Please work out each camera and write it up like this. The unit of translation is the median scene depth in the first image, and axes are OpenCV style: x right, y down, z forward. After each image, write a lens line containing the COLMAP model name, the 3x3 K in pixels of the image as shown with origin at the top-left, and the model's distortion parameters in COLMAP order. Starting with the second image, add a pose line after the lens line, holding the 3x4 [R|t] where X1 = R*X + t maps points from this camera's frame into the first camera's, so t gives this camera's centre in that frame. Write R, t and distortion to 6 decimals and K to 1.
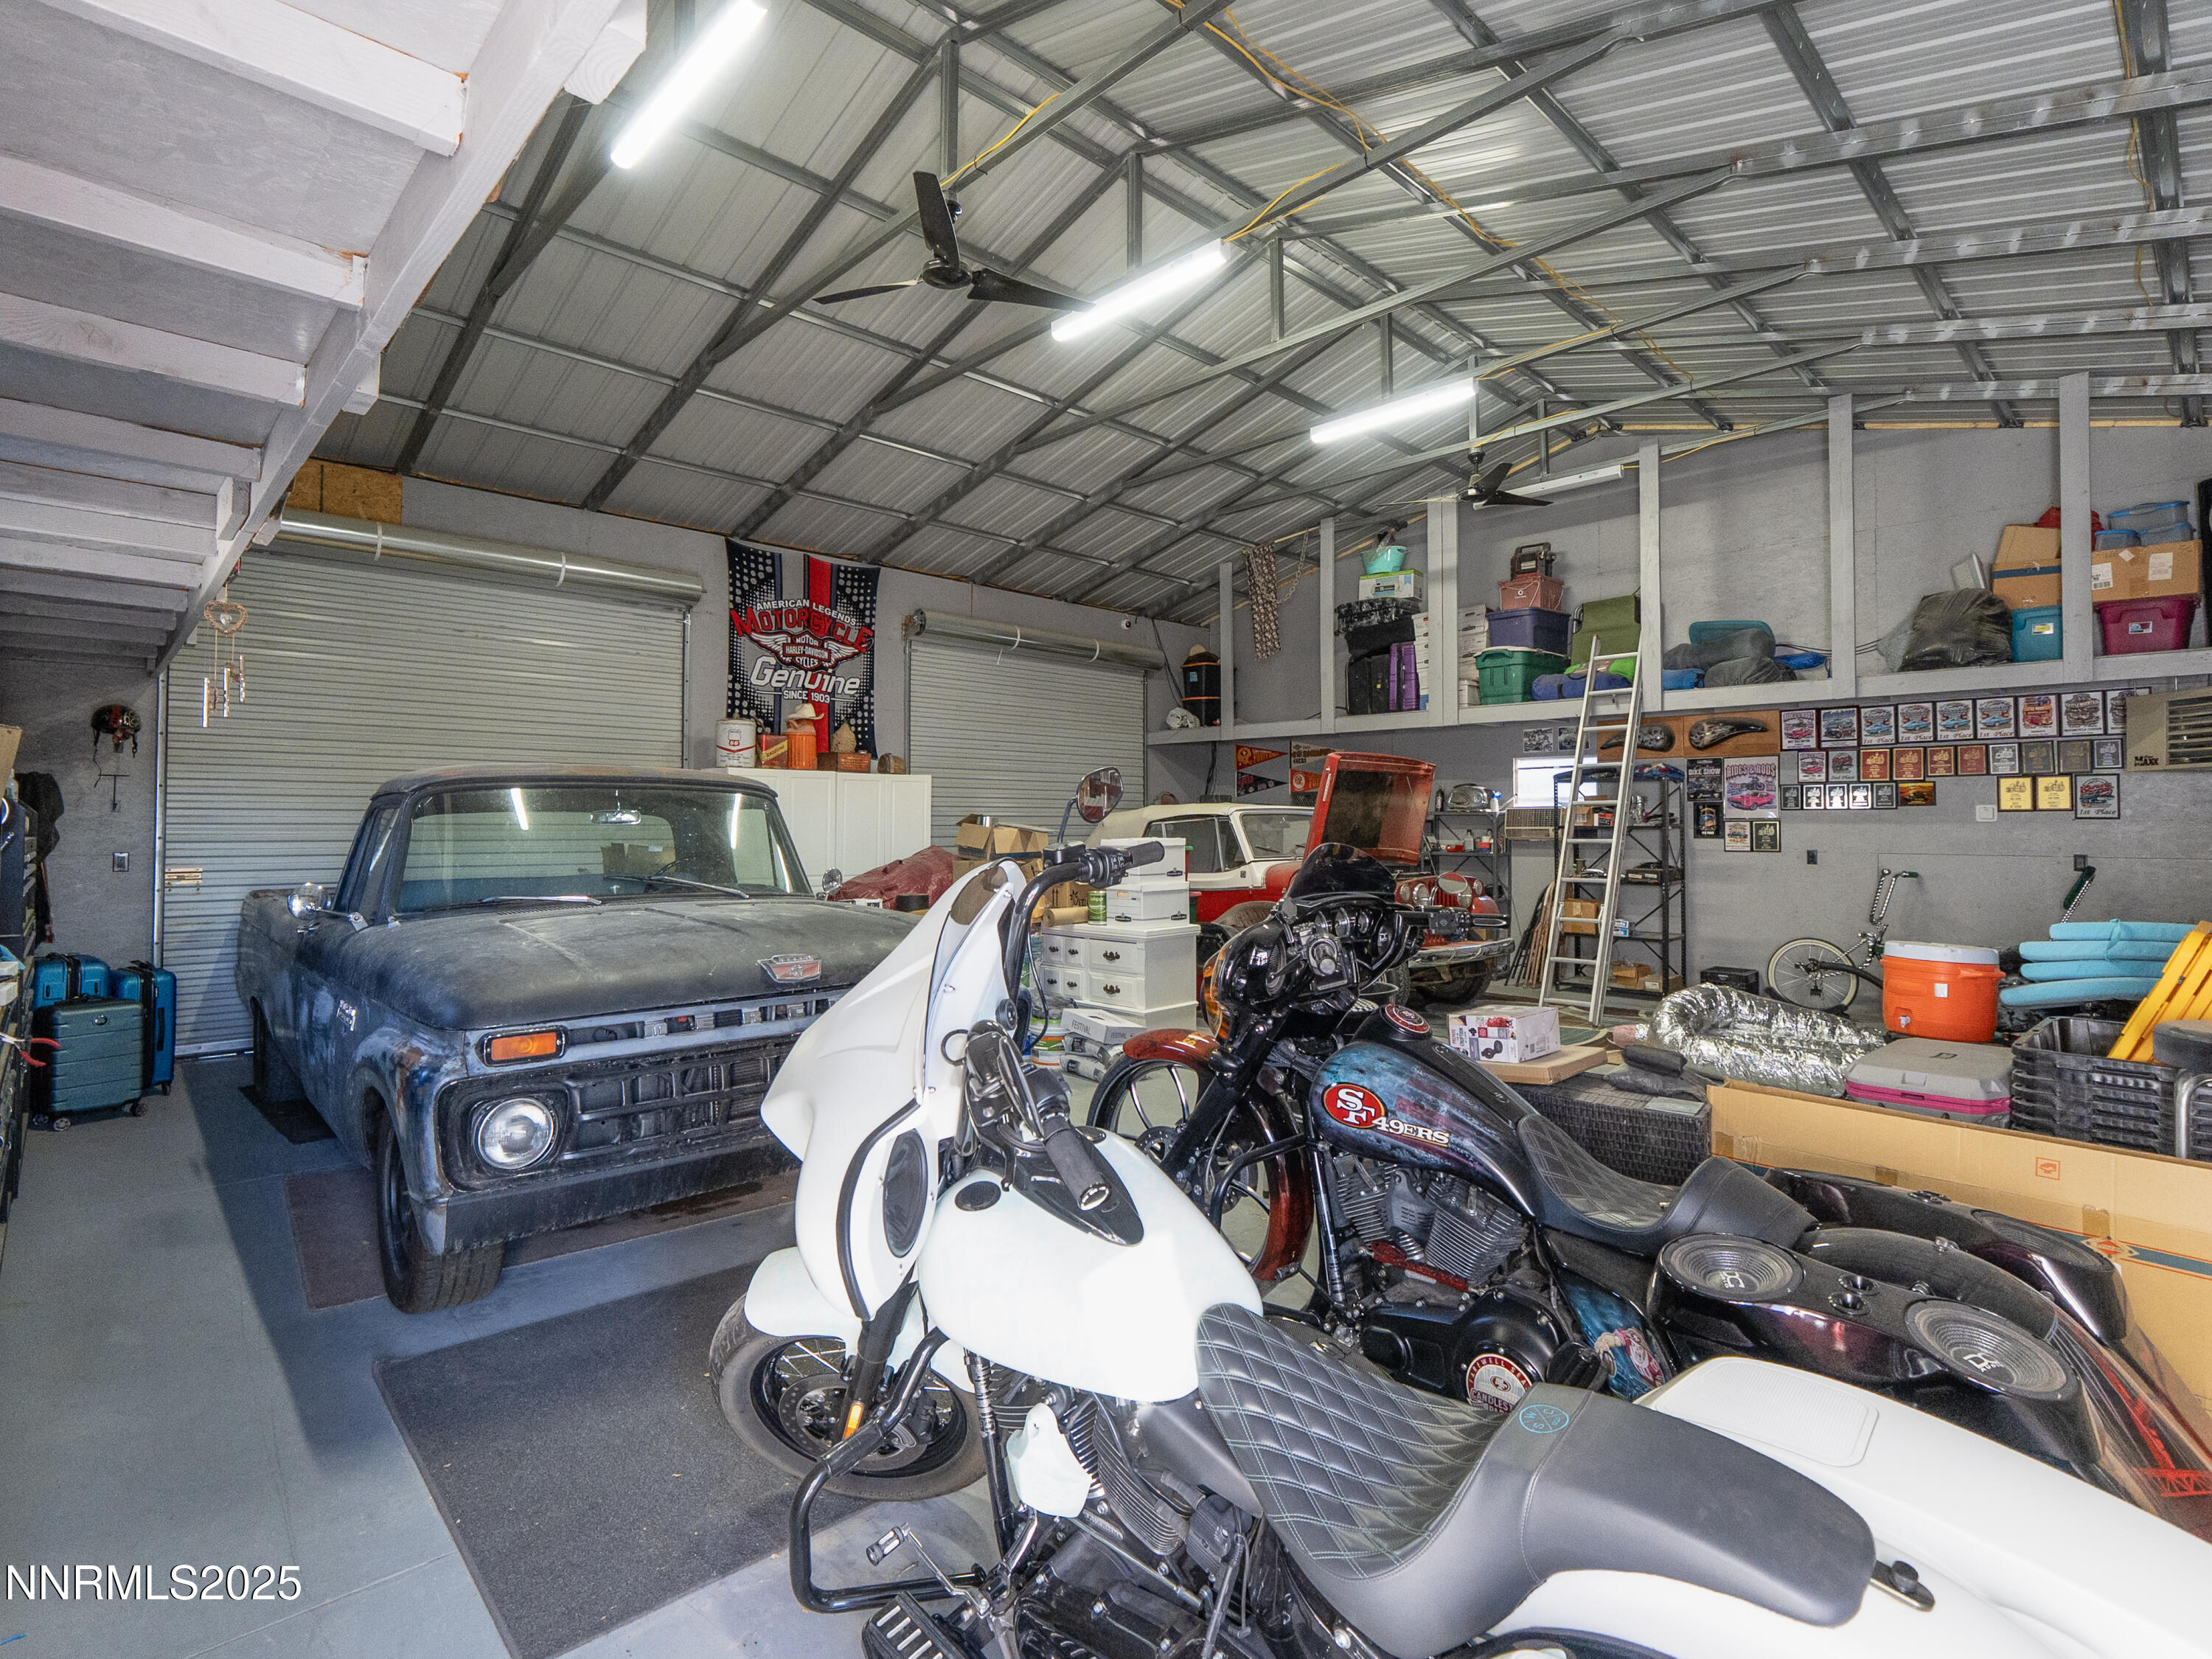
lens RADIAL K [[1103.7, 0, 1106.0], [0, 1103.7, 829.5], [0, 0, 1]] dist [-0.003712, -0.001042]
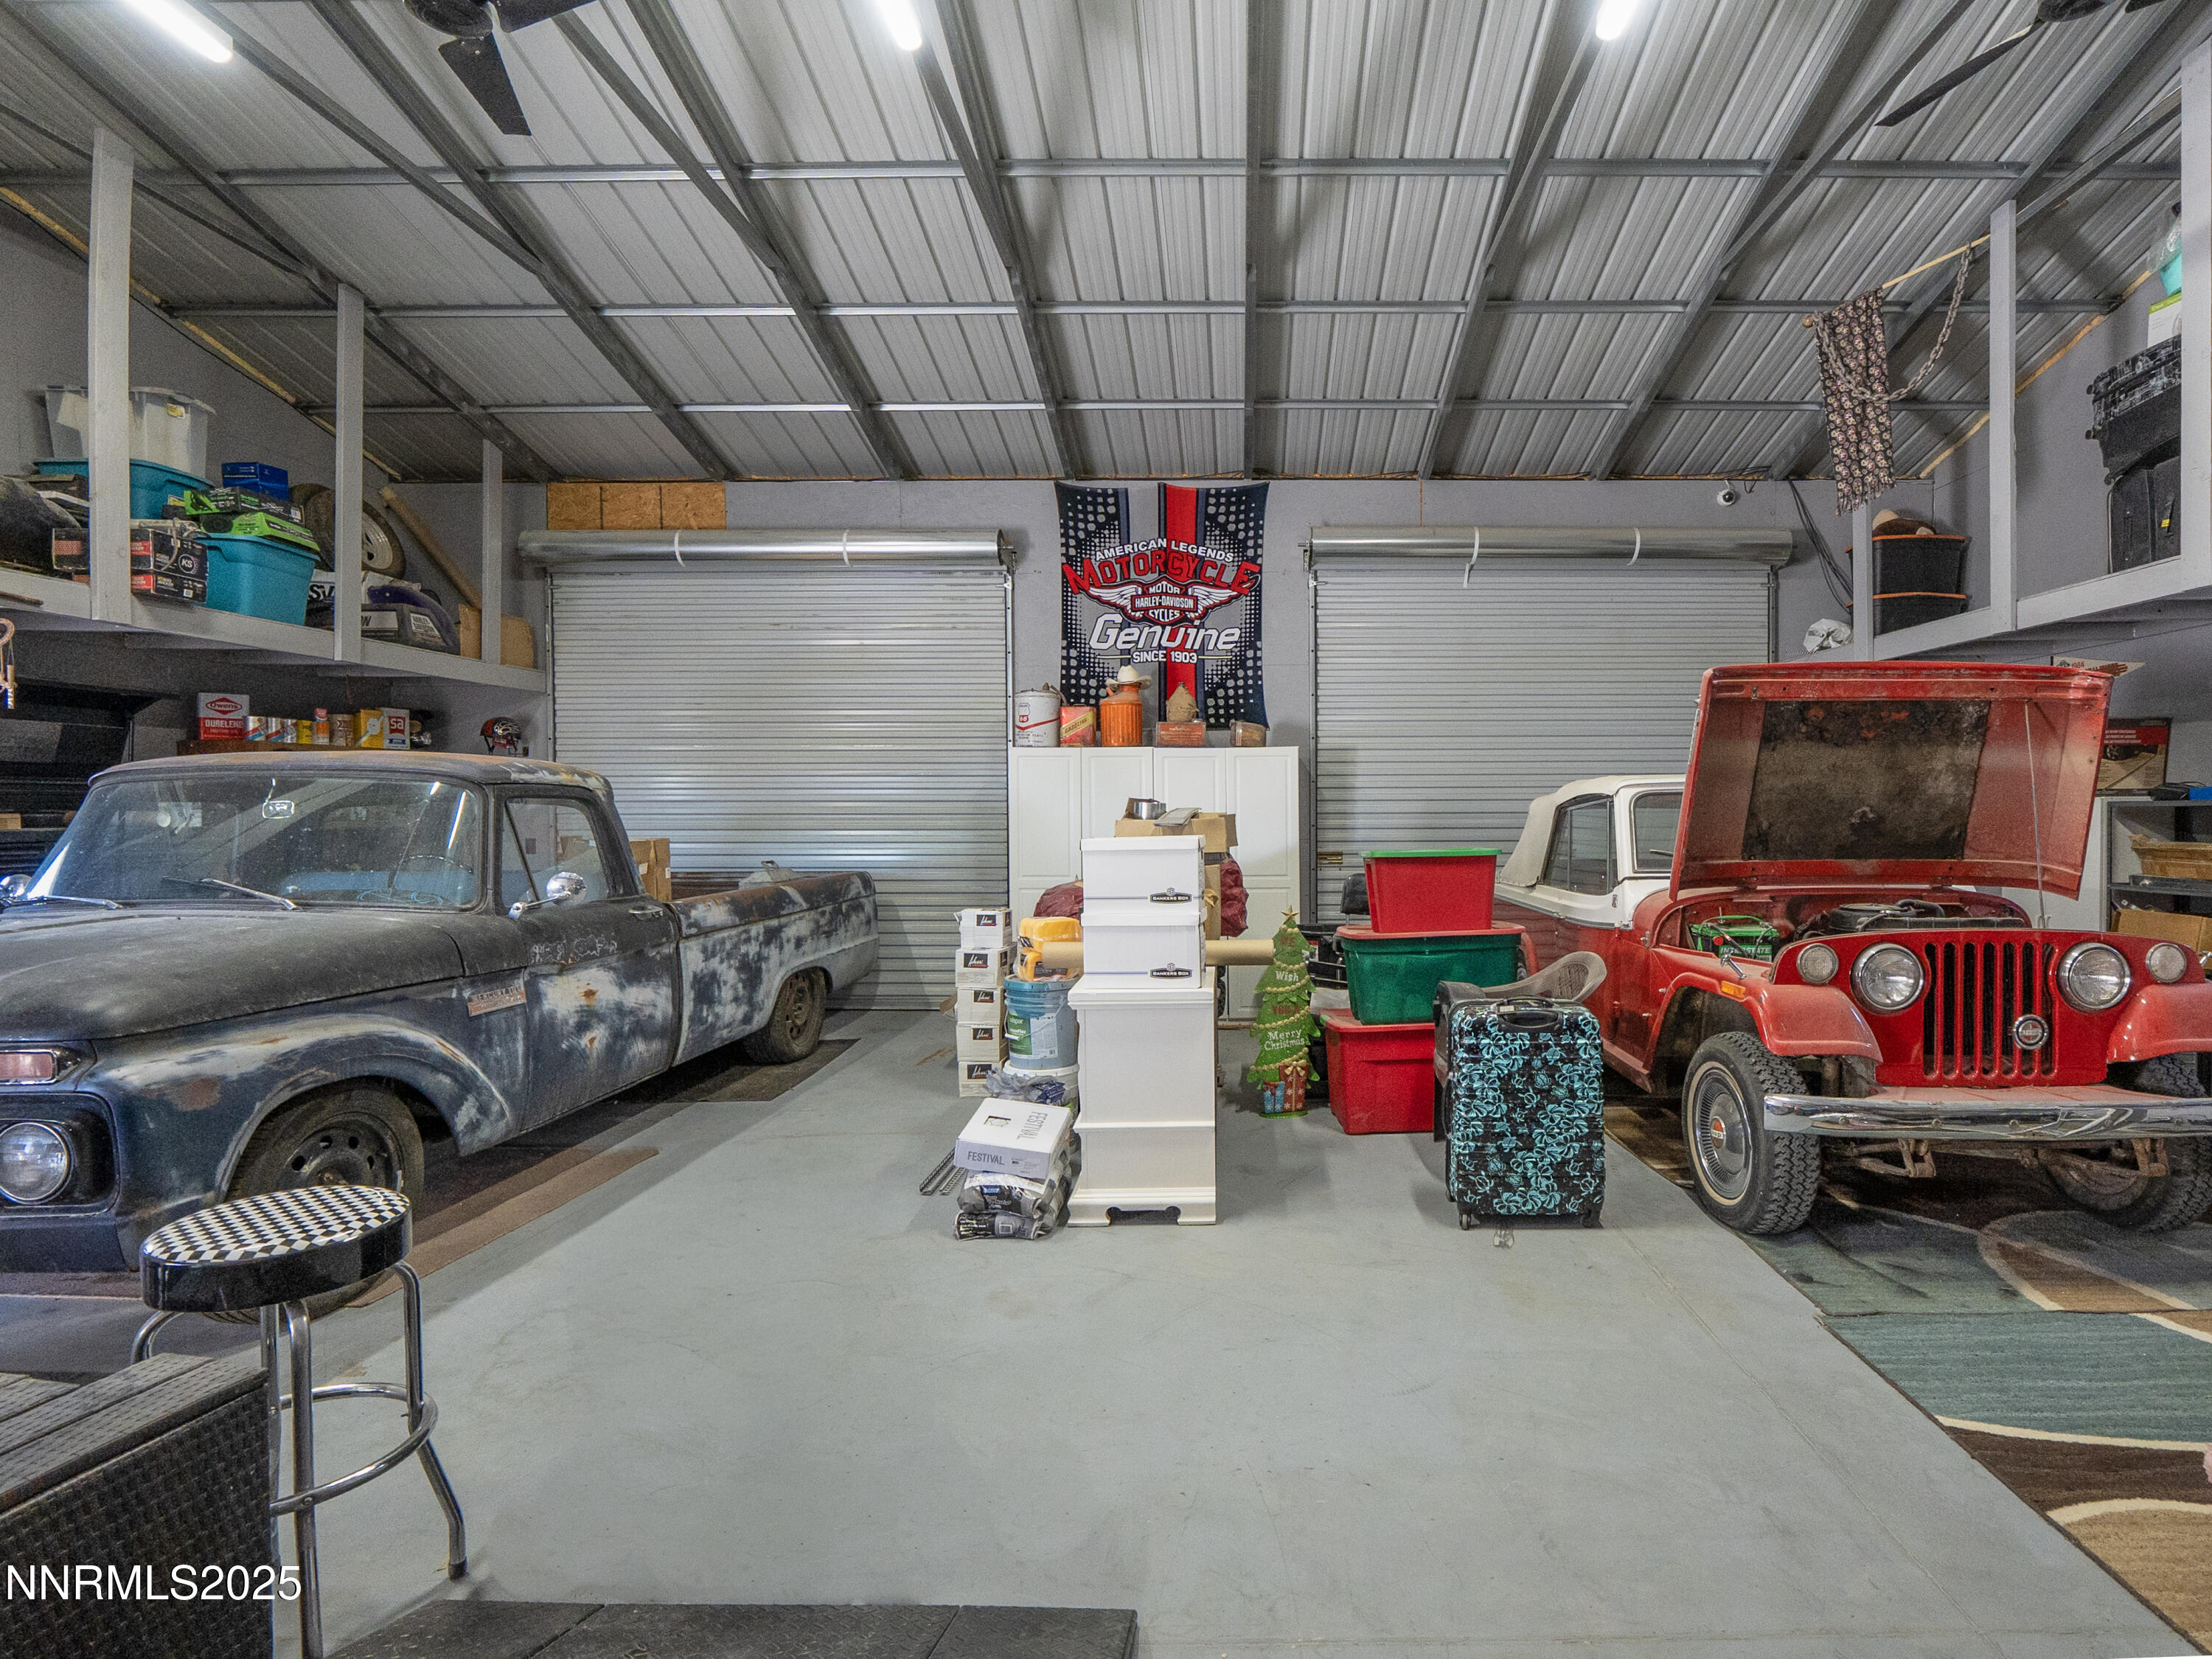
lens RADIAL K [[1156.1, 0, 1106.0], [0, 1156.1, 829.5], [0, 0, 1]] dist [-0.001248, 0.000173]
pose [[0.721144, 0.006680, -0.692753, 0.297459], [0.001788, 0.999932, 0.011503, -0.002536], [0.692783, -0.009534, 0.721084, 0.354318]]
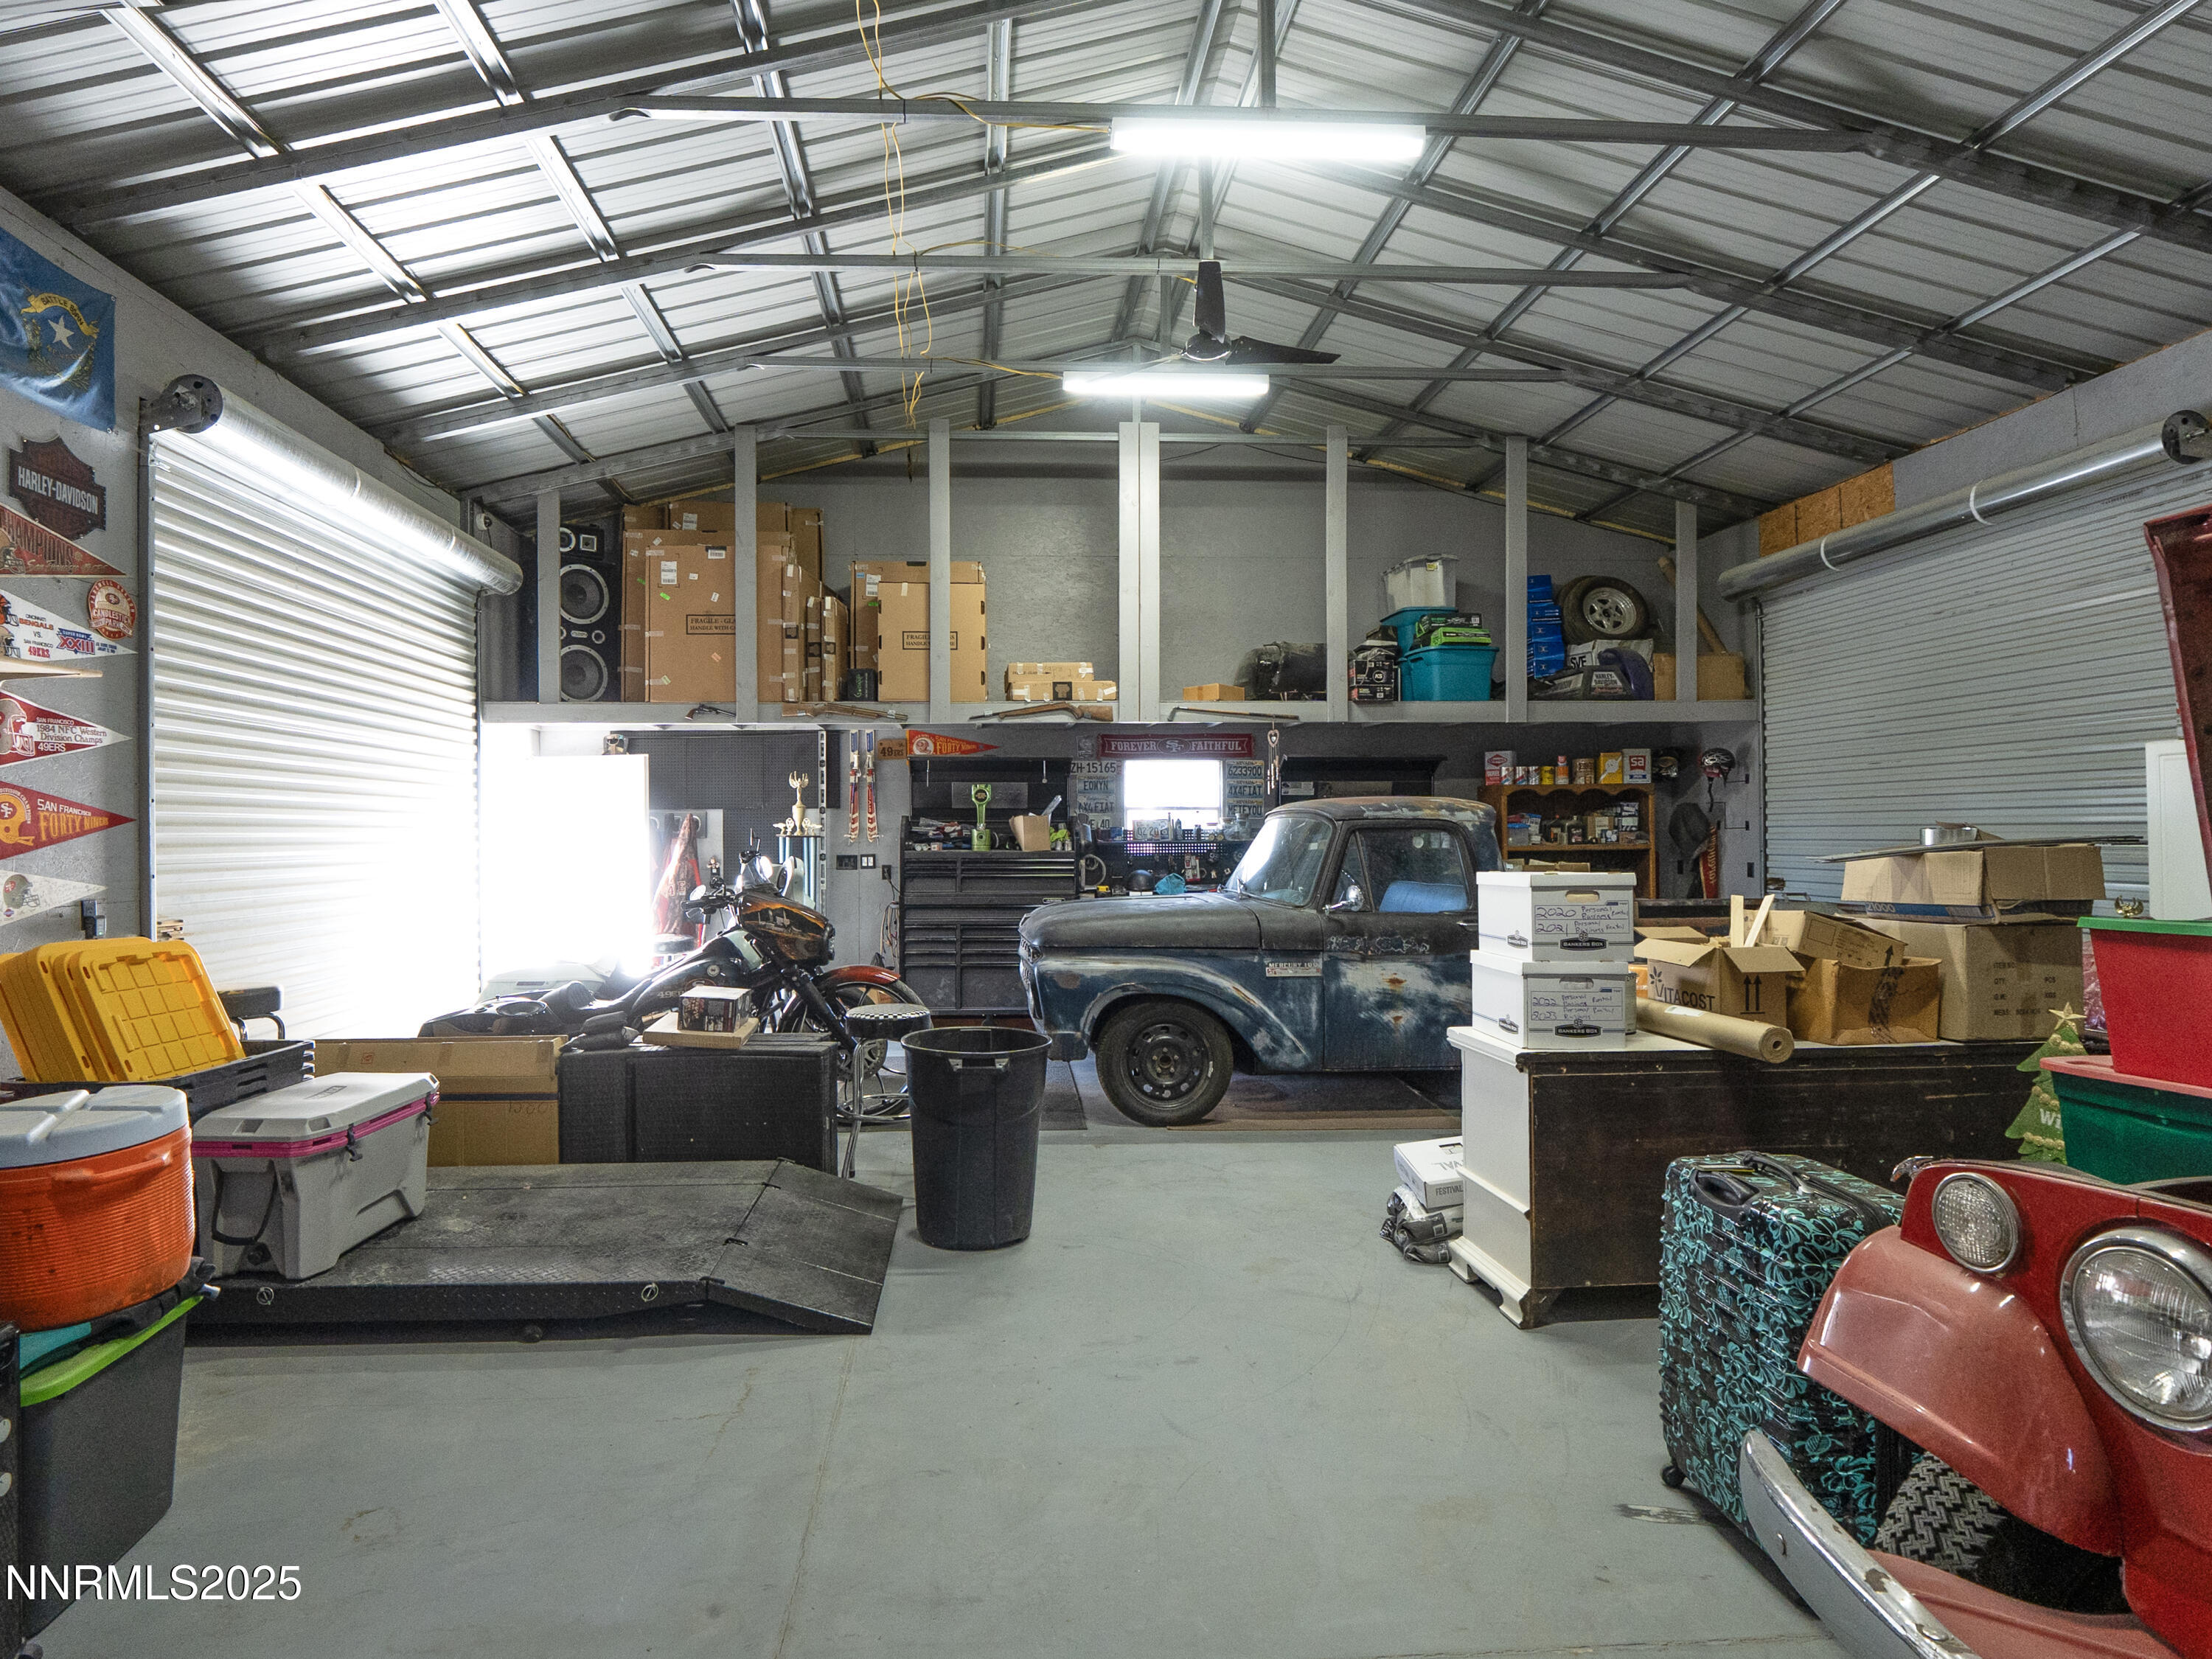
lens RADIAL K [[1156.1, 0, 1106.0], [0, 1156.1, 829.5], [0, 0, 1]] dist [-0.001248, 0.000173]
pose [[-0.587026, -0.005412, -0.809550, 0.408211], [-0.000300, 0.999979, -0.006468, -0.006428], [0.809568, -0.003554, -0.587015, 0.818837]]
